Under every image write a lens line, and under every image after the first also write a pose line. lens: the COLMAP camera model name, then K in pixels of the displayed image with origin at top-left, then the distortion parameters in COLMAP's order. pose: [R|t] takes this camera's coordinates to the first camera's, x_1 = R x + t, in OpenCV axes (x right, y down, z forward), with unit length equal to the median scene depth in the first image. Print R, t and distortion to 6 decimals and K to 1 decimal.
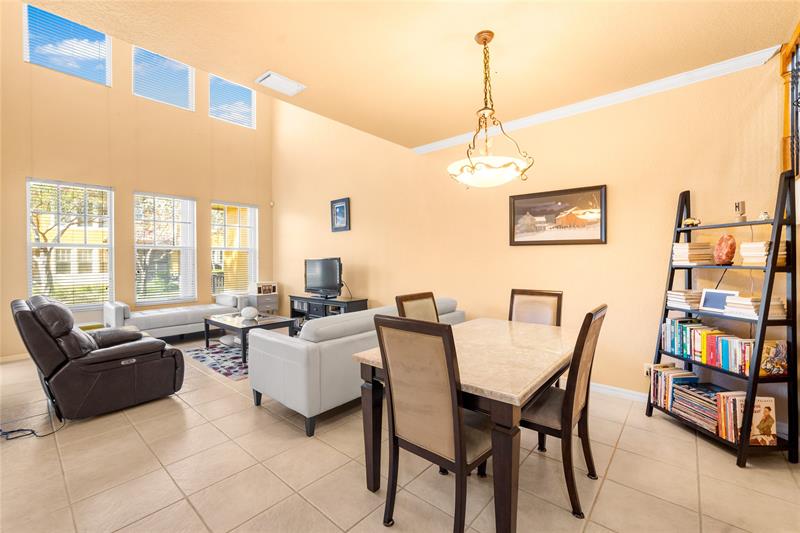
lens RADIAL K [[330.5, 0, 401.6], [0, 330.5, 263.7], [0, 0, 1]] dist [-0.020872, 0.005600]
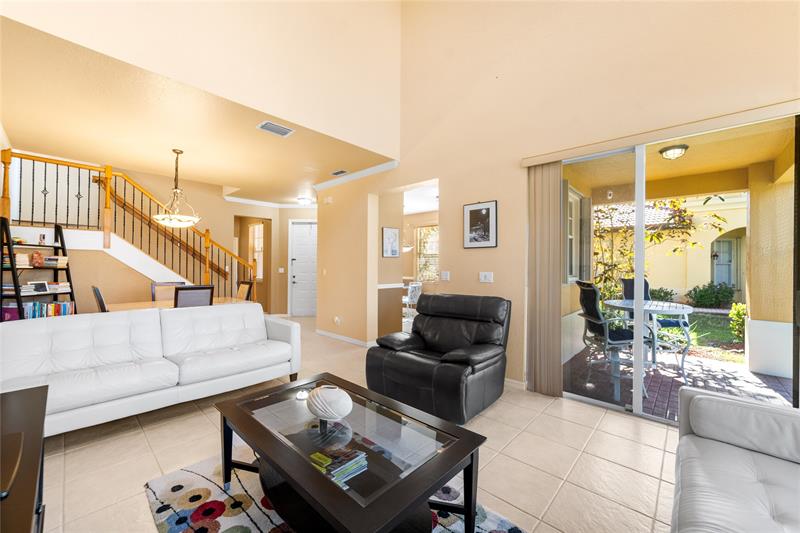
lens RADIAL K [[320.6, 0, 399.0], [0, 320.6, 269.9], [0, 0, 1]] dist [-0.020344, 0.004969]
pose [[-0.997651, -0.002190, 0.068469, -0.789500], [-0.000746, 0.999777, 0.021111, -0.014071], [-0.068500, 0.021010, -0.997430, 1.828418]]
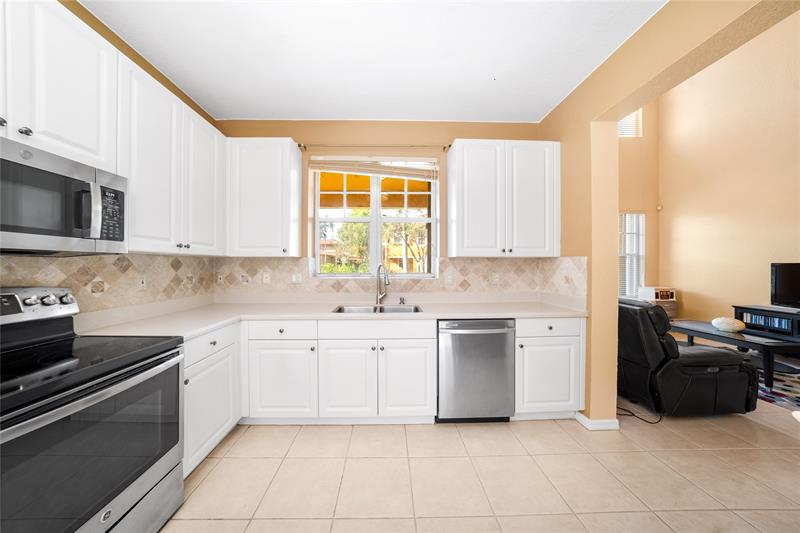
lens RADIAL K [[257.8, 0, 394.3], [0, 257.8, 266.3], [0, 0, 1]] dist [-0.017041, 0.002934]
pose [[0.669644, 0.009892, -0.742617, -0.759681], [-0.011439, 0.999930, 0.003004, -0.000662], [0.742594, 0.006483, 0.669710, -0.177858]]
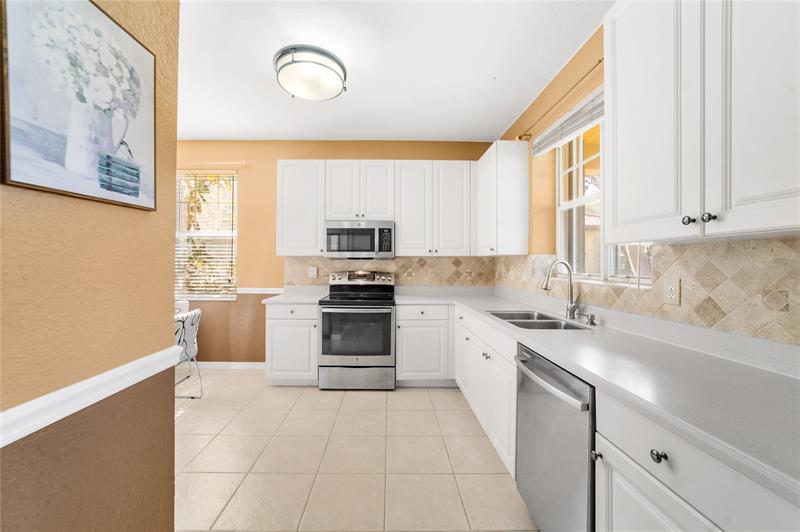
lens RADIAL K [[320.6, 0, 397.9], [0, 320.6, 263.9], [0, 0, 1]] dist [-0.020344, 0.004969]
pose [[-0.744997, 0.002824, -0.667062, -0.658218], [-0.003984, 0.999954, 0.008682, -0.002750], [0.667056, 0.009126, -0.744952, 0.554043]]
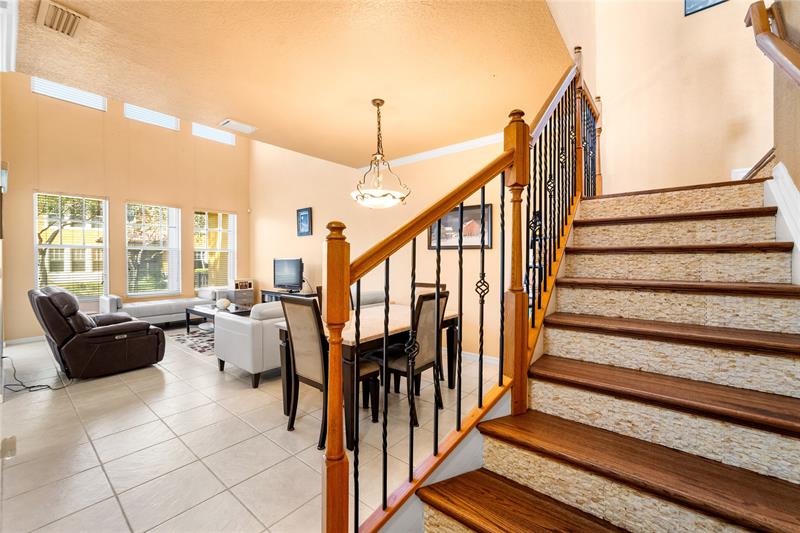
lens RADIAL K [[320.6, 0, 398.8], [0, 320.6, 265.9], [0, 0, 1]] dist [-0.020344, 0.004969]
pose [[0.999681, 0.004664, 0.024841, 0.204910], [-0.004802, 0.999973, 0.005484, 0.002295], [-0.024815, -0.005602, 0.999676, -0.247239]]
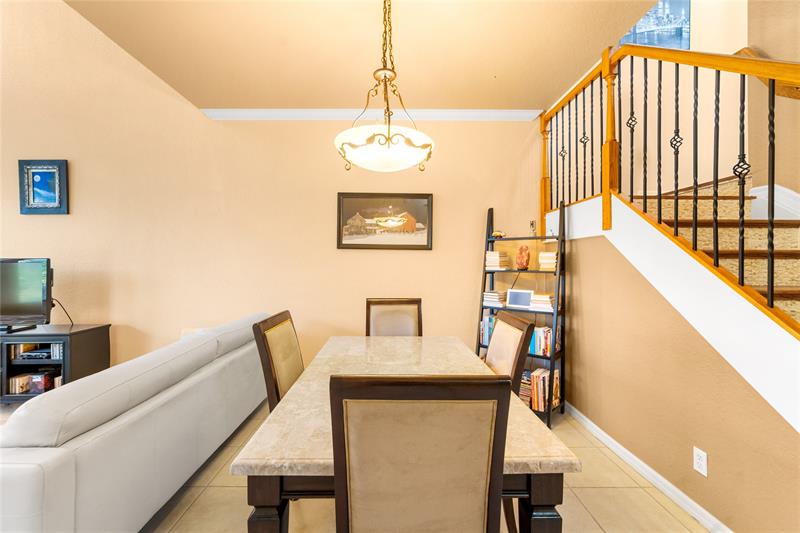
lens RADIAL K [[330.5, 0, 401.3], [0, 330.5, 264.7], [0, 0, 1]] dist [-0.020872, 0.005600]
pose [[0.757412, 0.005781, 0.652912, -0.133696], [0.001214, 0.999947, -0.010262, -0.002479], [-0.652937, 0.008565, 0.757364, 0.238887]]
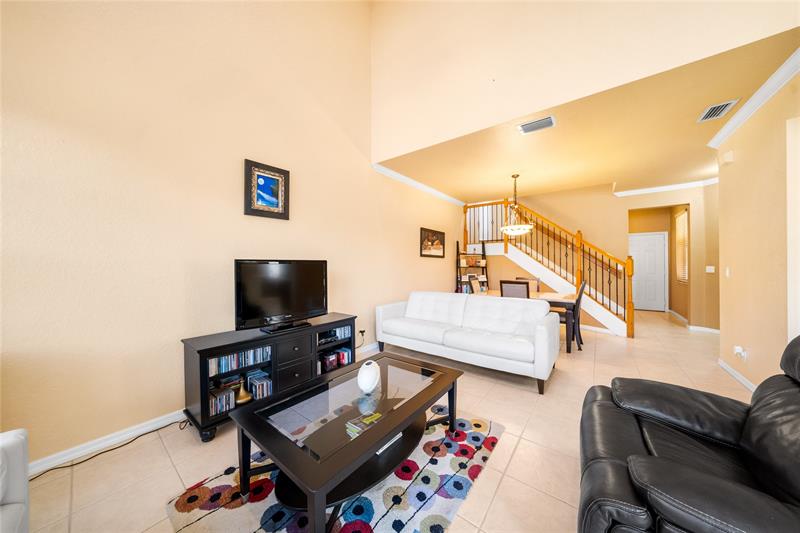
lens RADIAL K [[258.3, 0, 389.2], [0, 258.3, 265.2], [0, 0, 1]] dist [-0.015110, 0.000899]
pose [[-0.016481, 0.005905, 0.999847, -1.117122], [0.017959, 0.999823, -0.005609, -0.004996], [-0.999703, 0.017864, -0.016585, 1.312015]]
